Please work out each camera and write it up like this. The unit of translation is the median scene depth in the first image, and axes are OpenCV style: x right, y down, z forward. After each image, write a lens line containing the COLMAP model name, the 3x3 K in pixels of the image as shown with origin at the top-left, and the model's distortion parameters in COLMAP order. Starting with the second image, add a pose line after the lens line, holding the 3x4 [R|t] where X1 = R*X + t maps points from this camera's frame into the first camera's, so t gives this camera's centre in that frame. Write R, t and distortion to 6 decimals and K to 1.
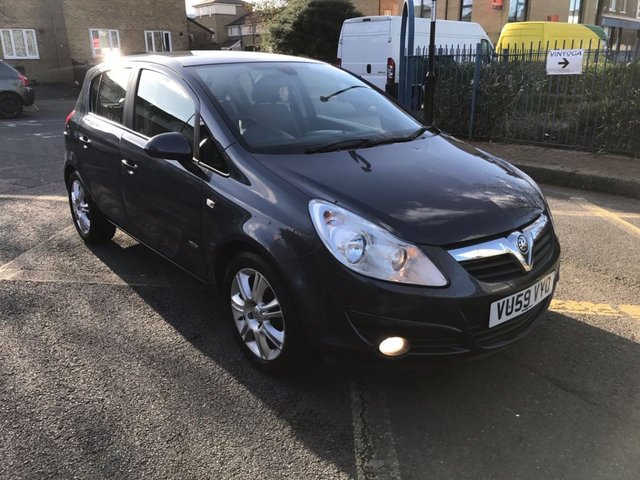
lens RADIAL K [[519.0, 0, 313.8], [0, 519.0, 235.8], [0, 0, 1]] dist [0.007546, 0.004108]
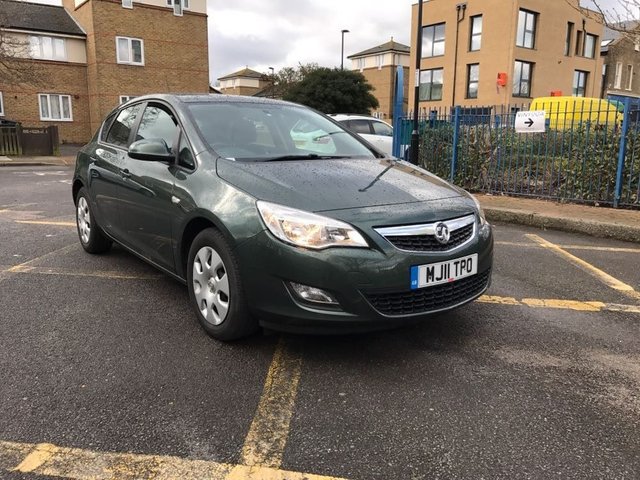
lens RADIAL K [[519.0, 0, 316.6], [0, 519.0, 240.7], [0, 0, 1]] dist [0.007546, 0.004108]
pose [[0.999235, 0.024019, -0.030857, 0.060797], [-0.027543, 0.992464, -0.119404, 0.065371], [0.027756, 0.120163, 0.992366, -0.090840]]
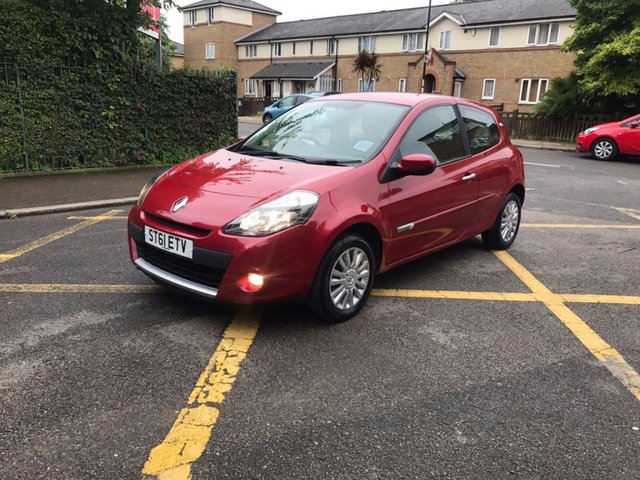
lens RADIAL K [[572.9, 0, 318.6], [0, 572.9, 240.0], [0, 0, 1]] dist [-0.048950, -0.000797]
pose [[0.065390, 0.242938, -0.967835, 0.548053], [-0.342499, 0.916453, 0.206900, -0.124438], [0.937240, 0.317954, 0.143133, 0.394041]]
